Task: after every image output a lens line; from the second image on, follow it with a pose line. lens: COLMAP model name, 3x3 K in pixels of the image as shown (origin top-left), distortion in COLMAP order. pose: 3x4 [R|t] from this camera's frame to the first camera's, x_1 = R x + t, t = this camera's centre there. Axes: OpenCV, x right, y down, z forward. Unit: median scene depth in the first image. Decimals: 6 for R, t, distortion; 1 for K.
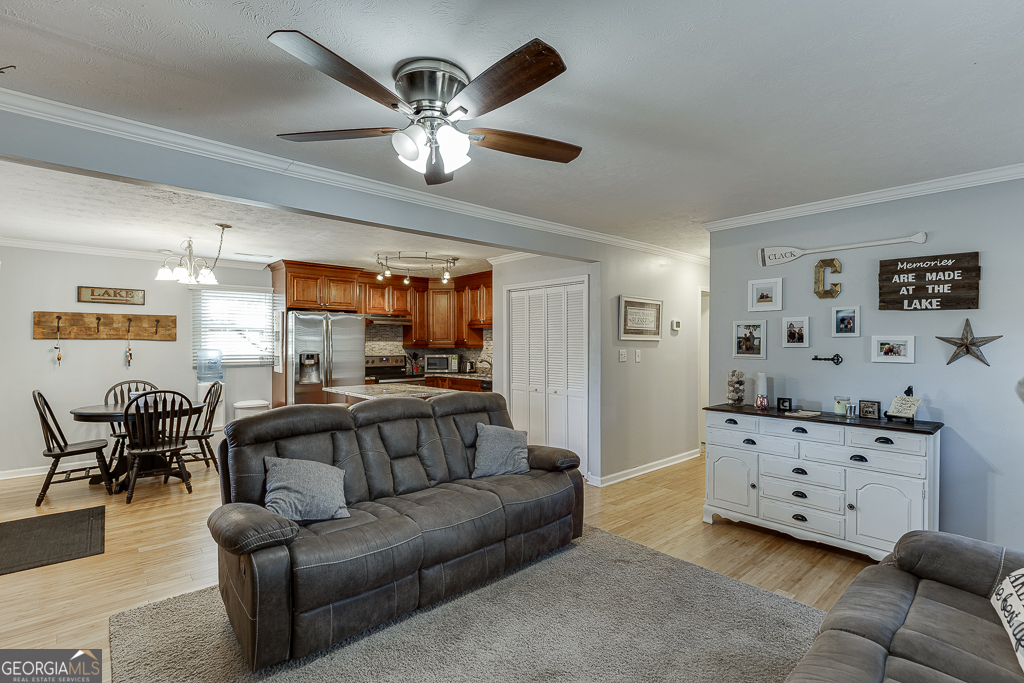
lens RADIAL K [[469.5, 0, 516.3], [0, 469.5, 347.7], [0, 0, 1]] dist [-0.000404, -0.000338]
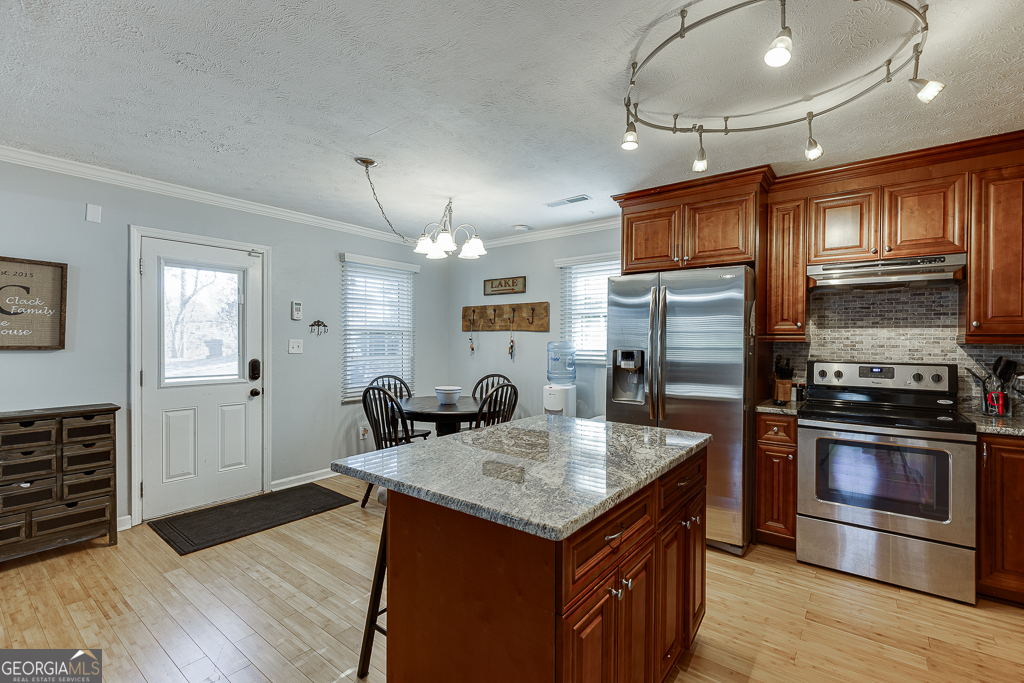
lens RADIAL K [[459.1, 0, 519.2], [0, 459.1, 343.4], [0, 0, 1]] dist [0.004478, 0.000235]
pose [[0.193365, 0.005393, -0.981112, 0.118264], [-0.013794, 0.999901, 0.002778, 0.008156], [0.981030, 0.012997, 0.193420, 1.274651]]
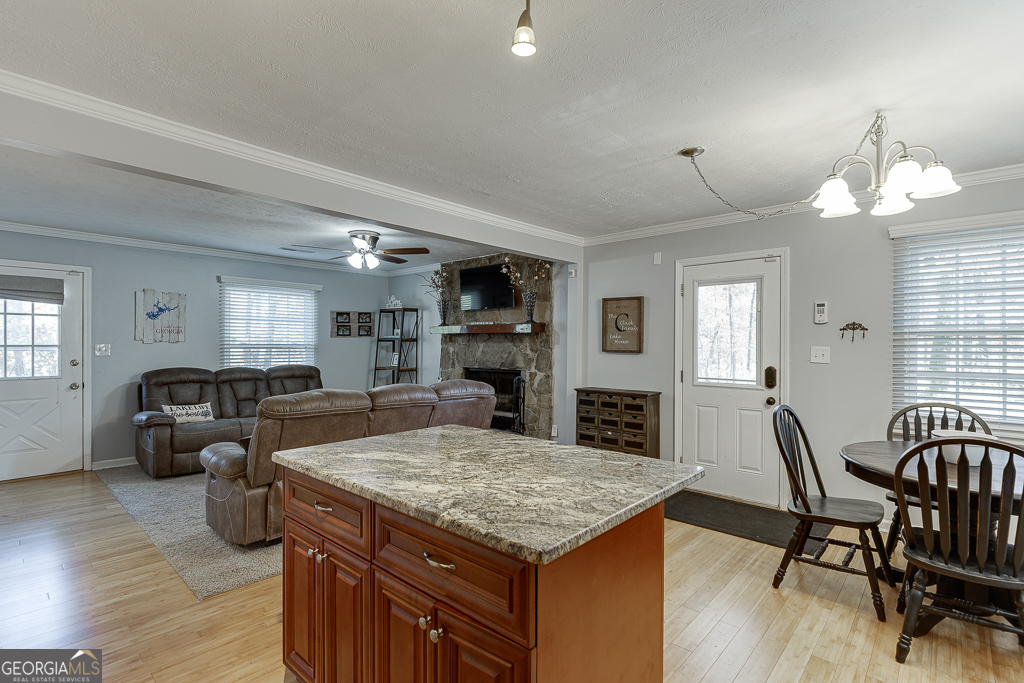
lens RADIAL K [[486.6, 0, 518.6], [0, 486.6, 342.9], [0, 0, 1]] dist [-0.010561, 0.000997]
pose [[-0.993291, -0.007857, -0.115371, -0.362179], [-0.008611, 0.999945, 0.006041, 0.000392], [0.115317, 0.006994, -0.993304, 1.907182]]
